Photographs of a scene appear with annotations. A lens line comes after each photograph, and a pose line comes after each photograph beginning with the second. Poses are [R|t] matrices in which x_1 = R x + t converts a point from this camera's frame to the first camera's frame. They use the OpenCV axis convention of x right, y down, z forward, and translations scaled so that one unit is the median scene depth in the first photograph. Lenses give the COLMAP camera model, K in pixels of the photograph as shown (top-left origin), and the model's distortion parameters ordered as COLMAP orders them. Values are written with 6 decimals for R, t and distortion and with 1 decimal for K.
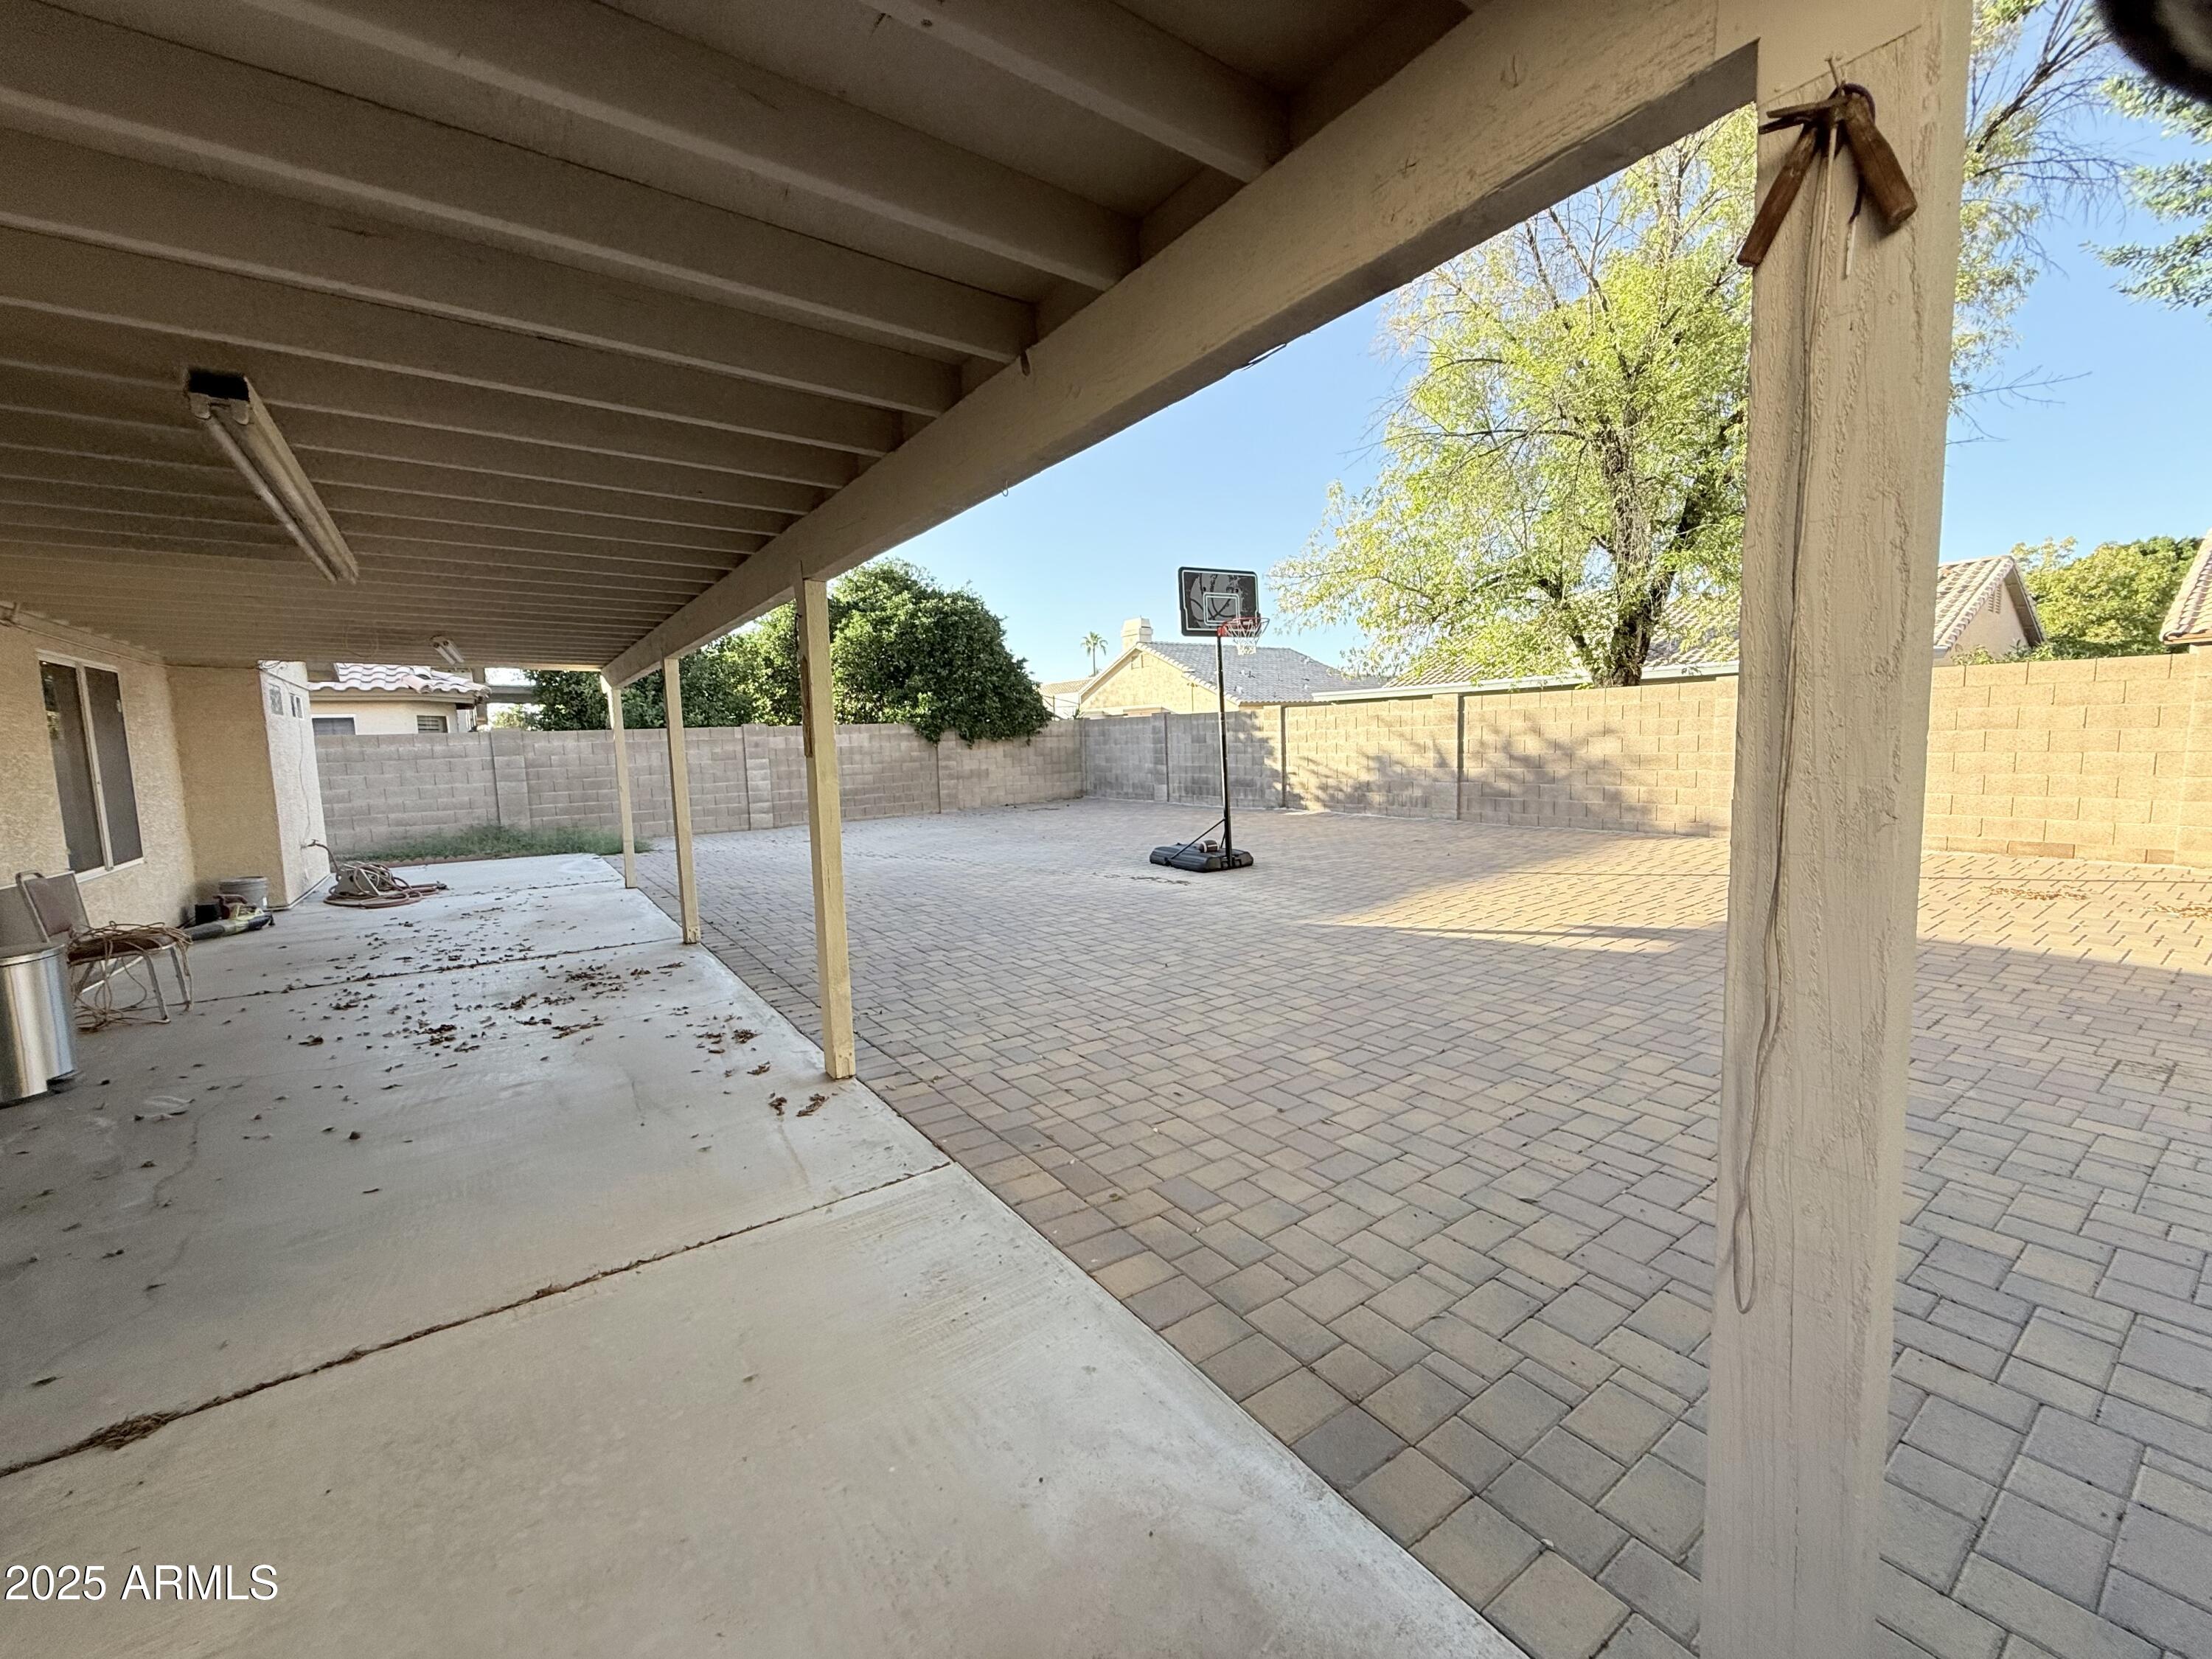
lens RADIAL K [[883.2, 0, 1098.7], [0, 883.2, 825.2], [0, 0, 1]] dist [-0.000233, 0.000477]
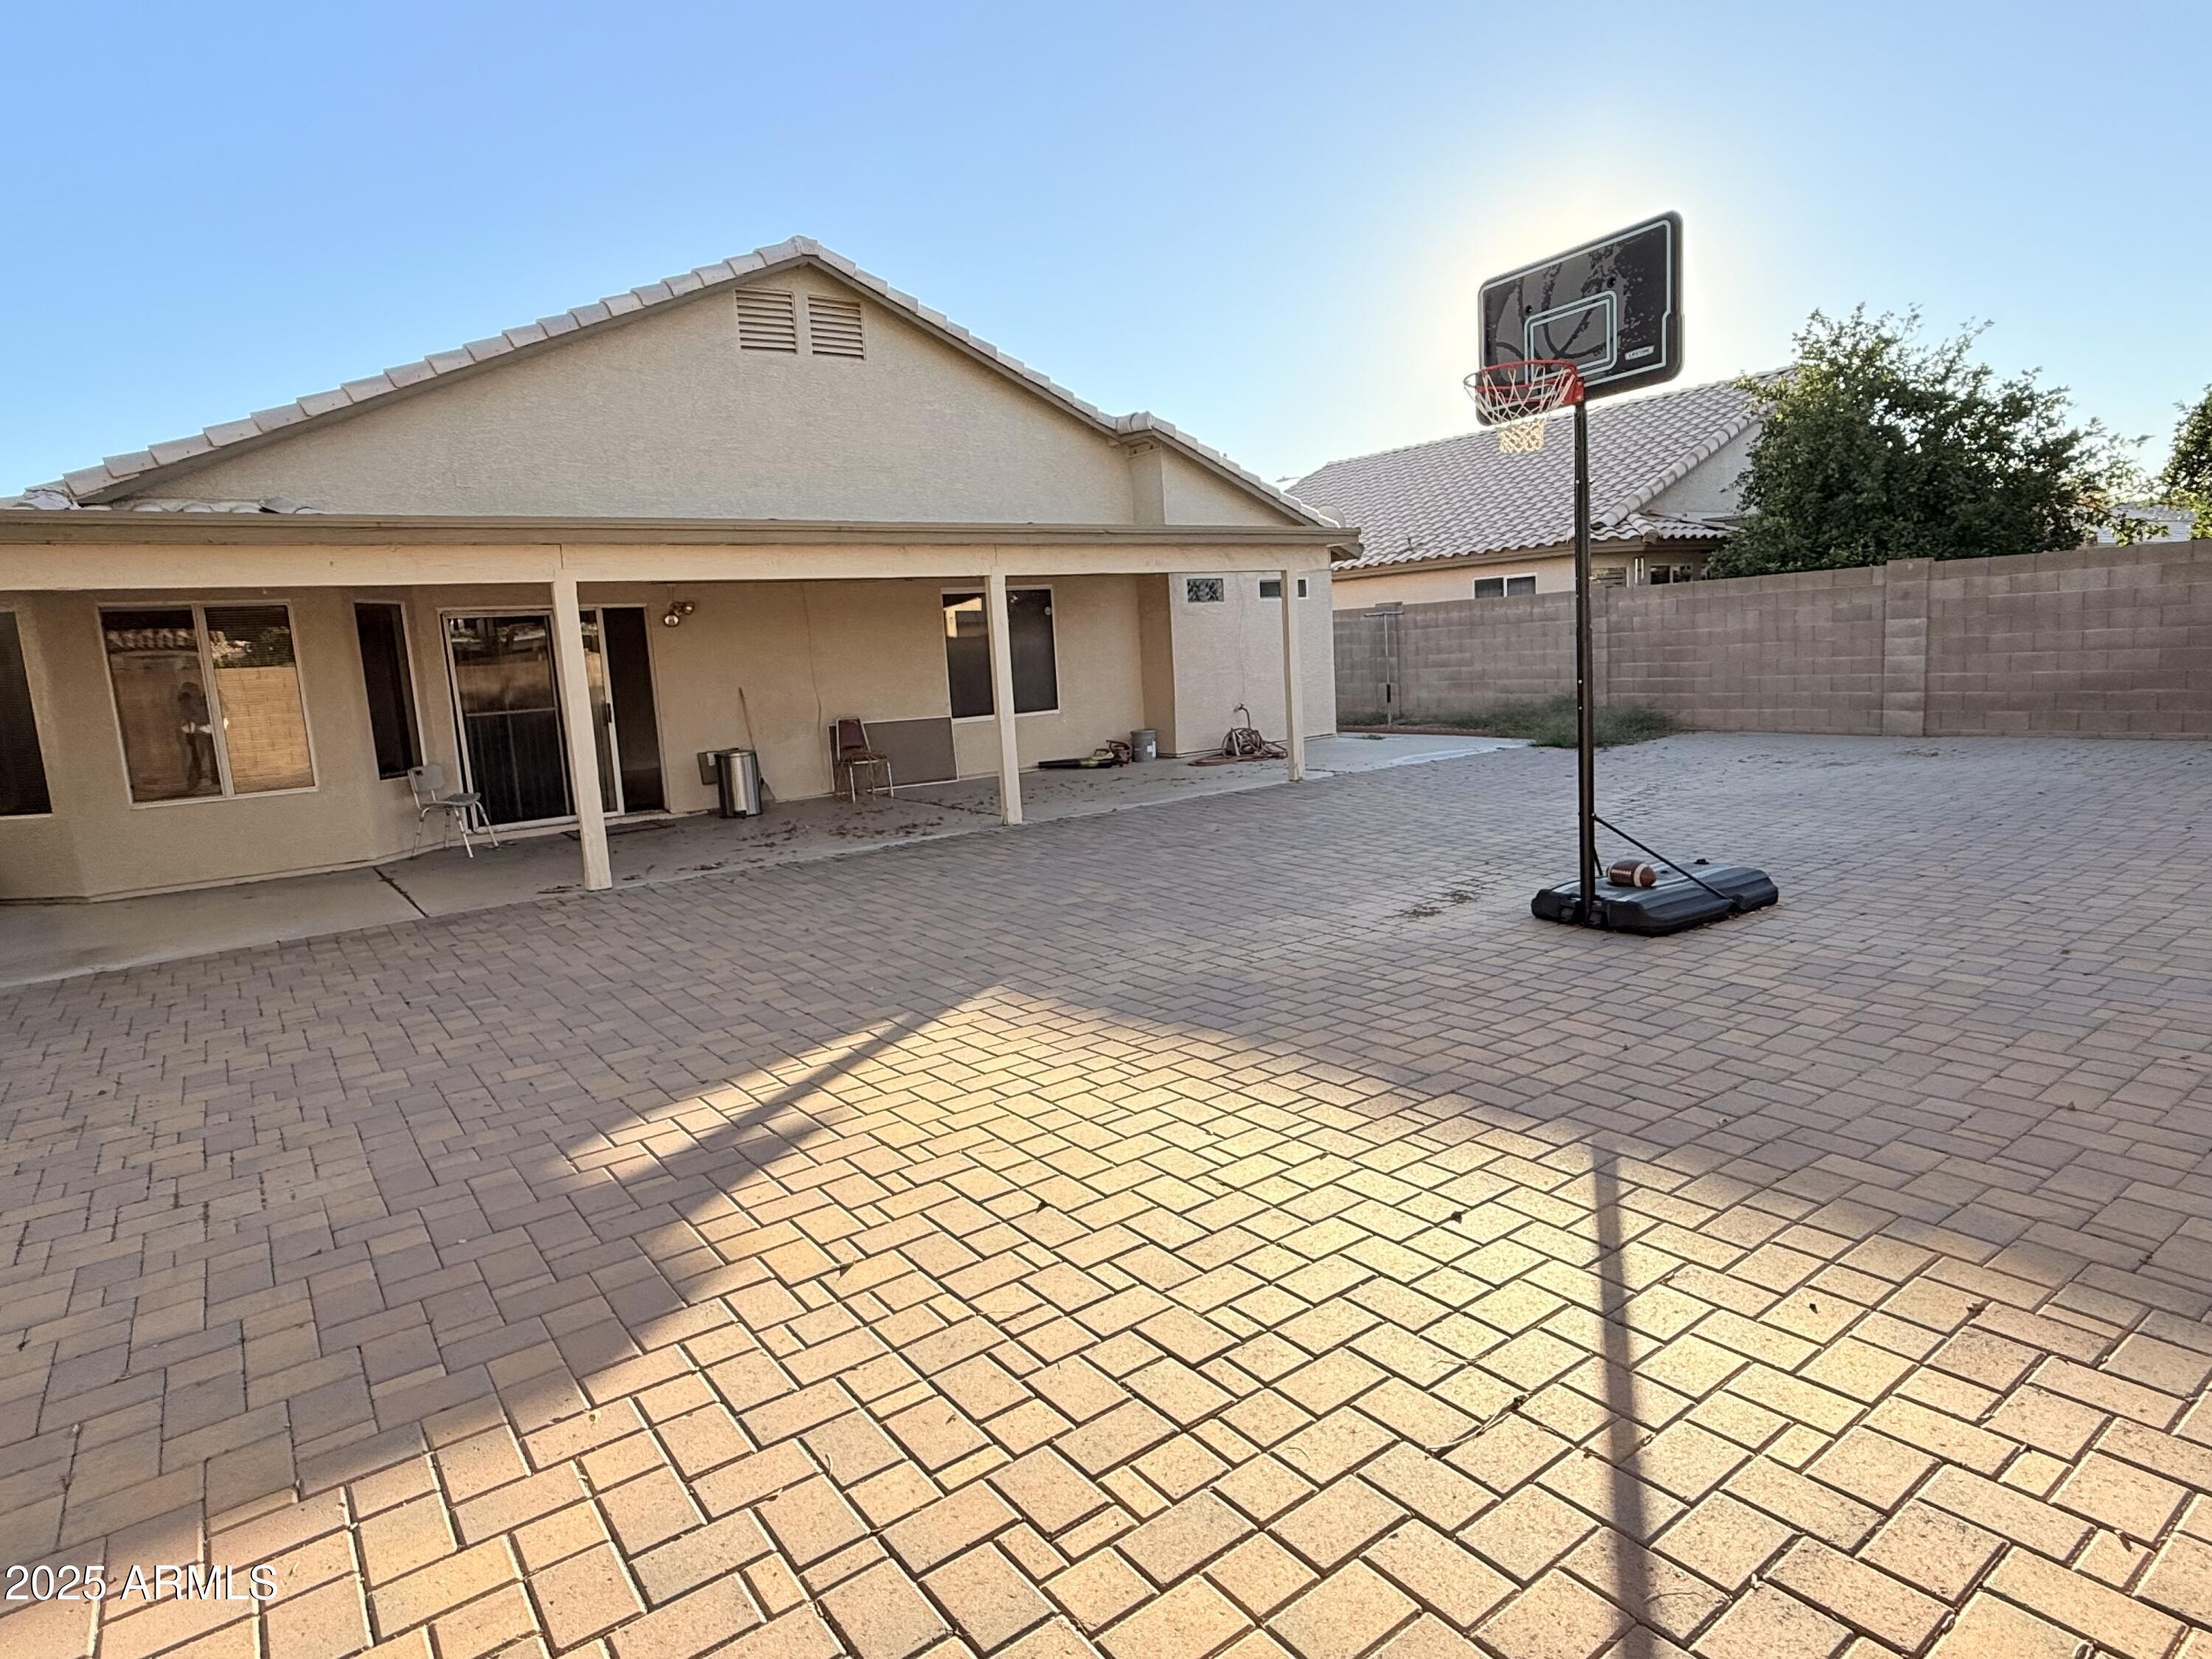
lens RADIAL K [[1233.1, 0, 1103.2], [0, 1233.1, 811.7], [0, 0, 1]] dist [0.000074, 0.002254]
pose [[0.024709, 0.163894, -0.986169, 0.700134], [-0.040853, 0.985811, 0.162811, -0.093402], [0.998860, 0.036265, 0.031054, 0.680311]]
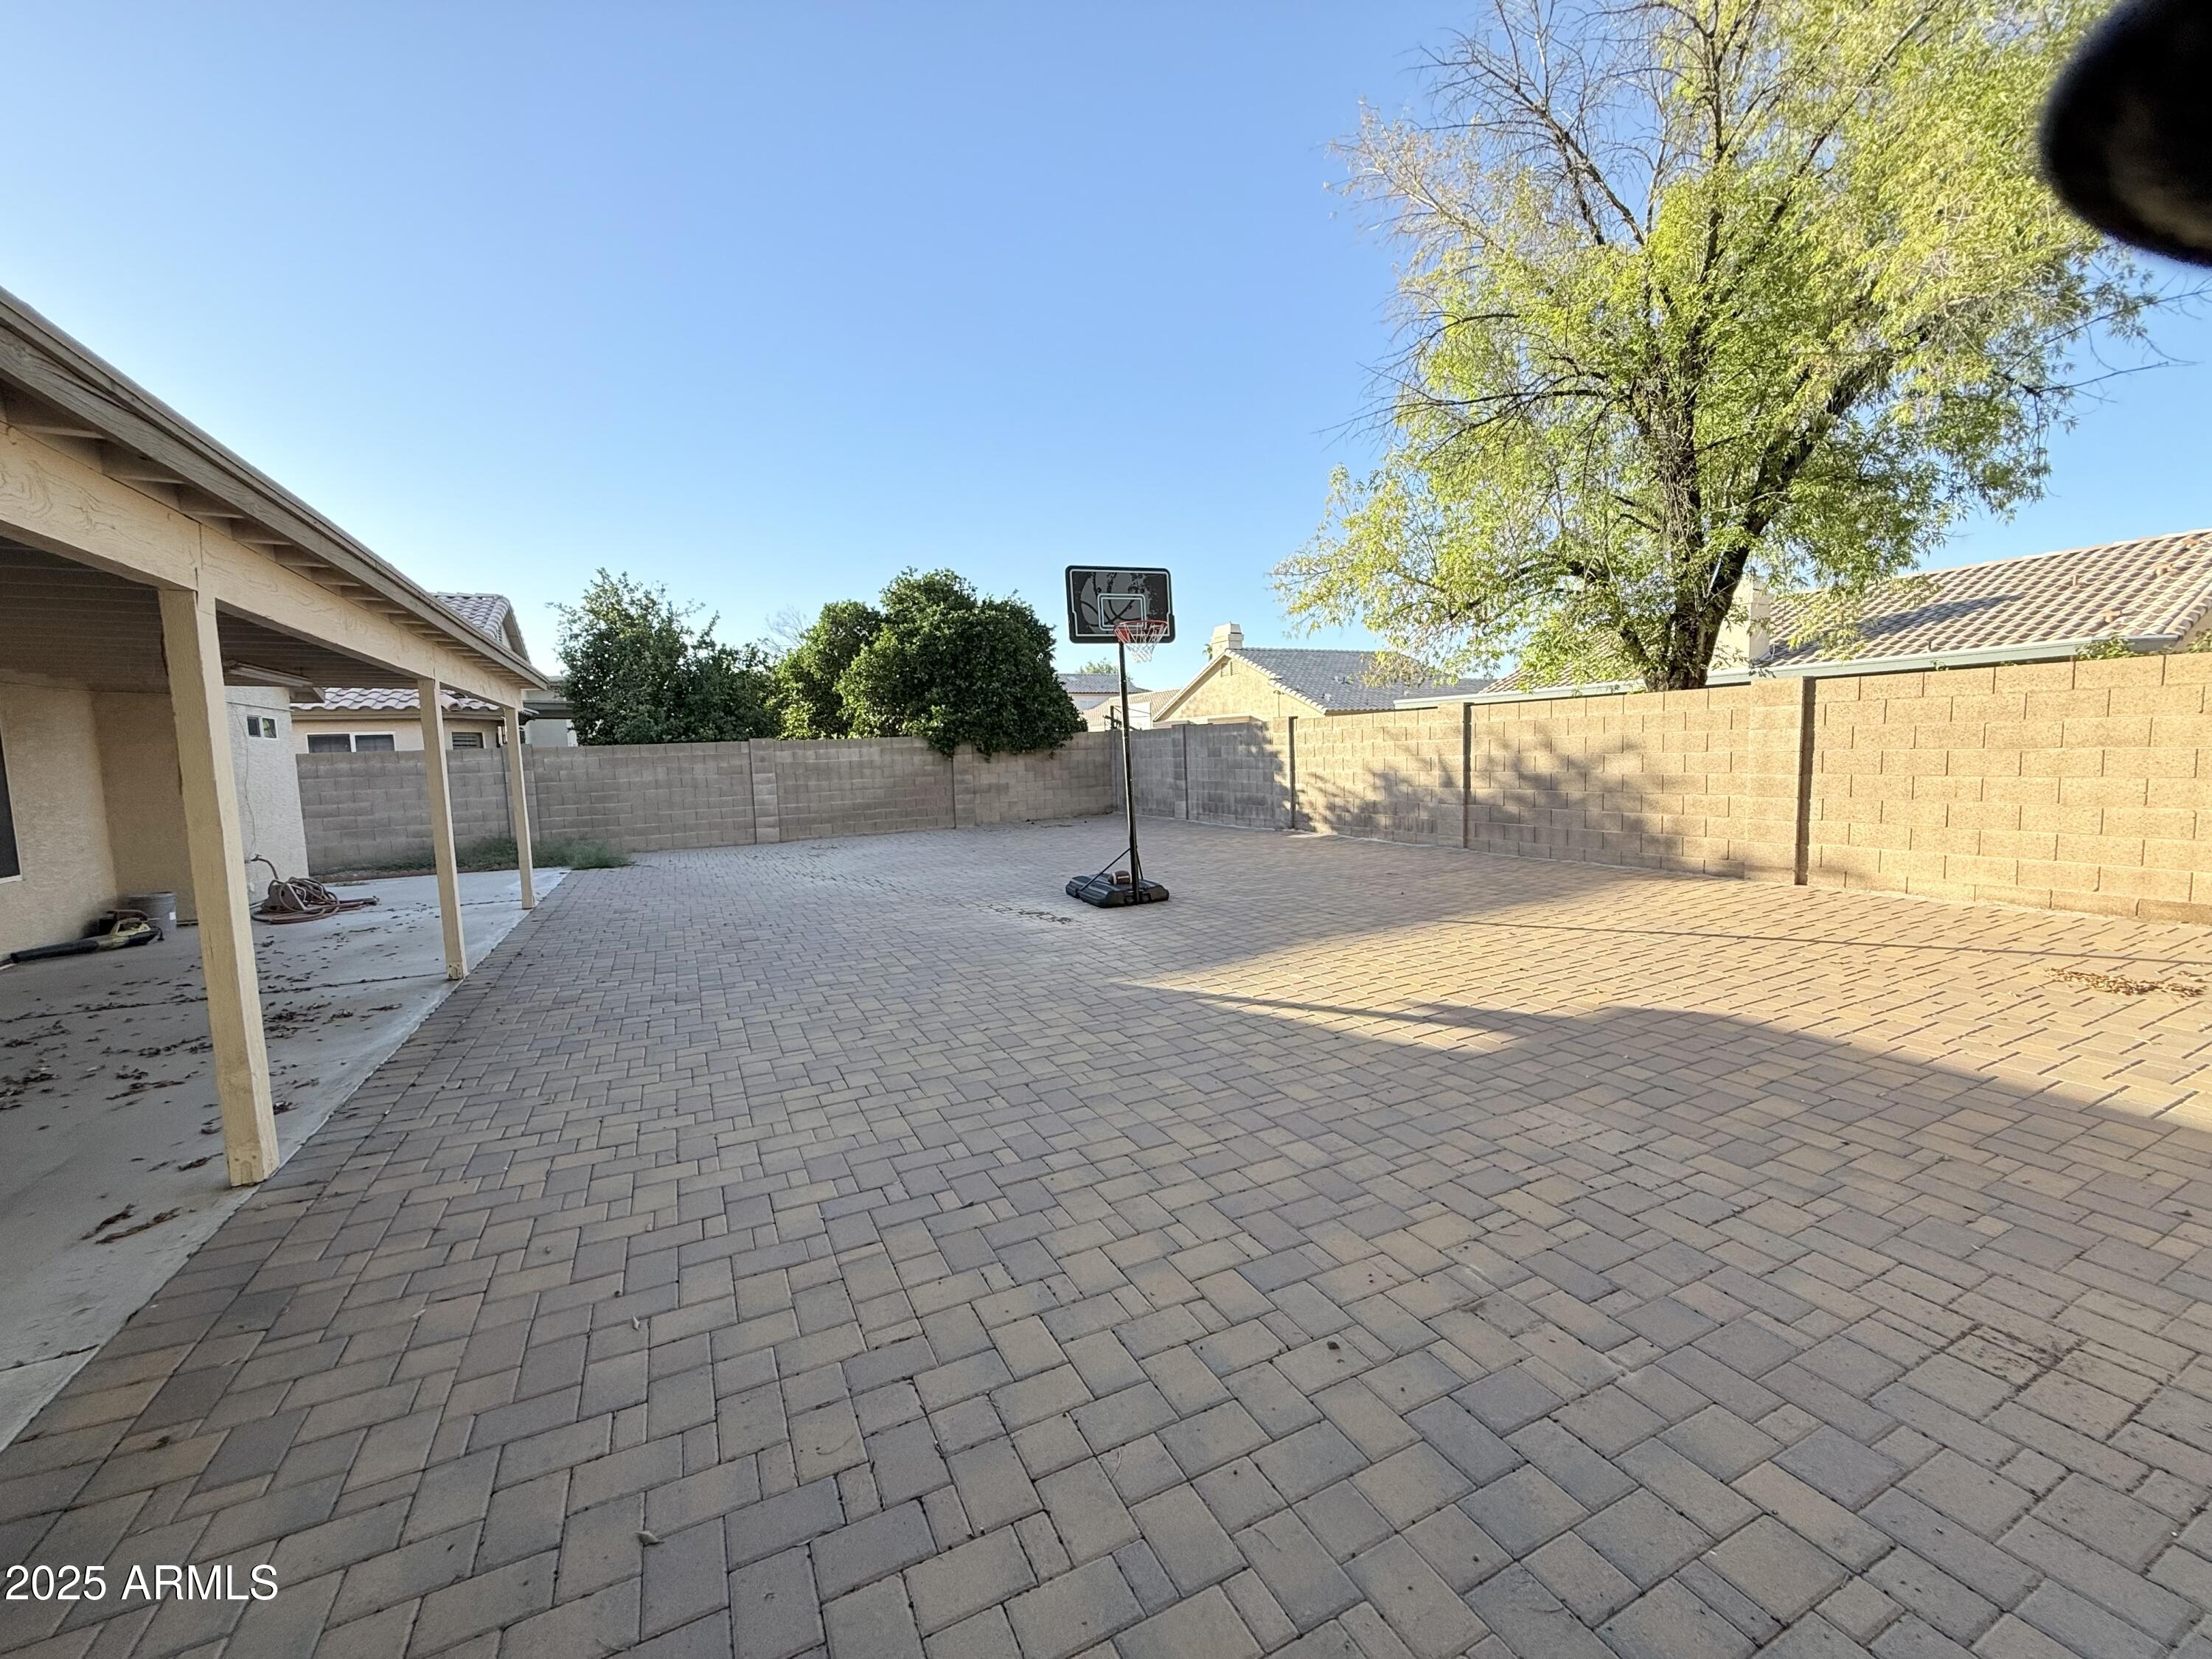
lens RADIAL K [[883.2, 0, 1099.7], [0, 883.2, 824.0], [0, 0, 1]] dist [-0.000233, 0.000477]
pose [[0.987408, 0.011398, -0.157786, 0.232847], [-0.012994, 0.999874, -0.009088, -0.020921], [0.157662, 0.011024, 0.987432, 0.110653]]
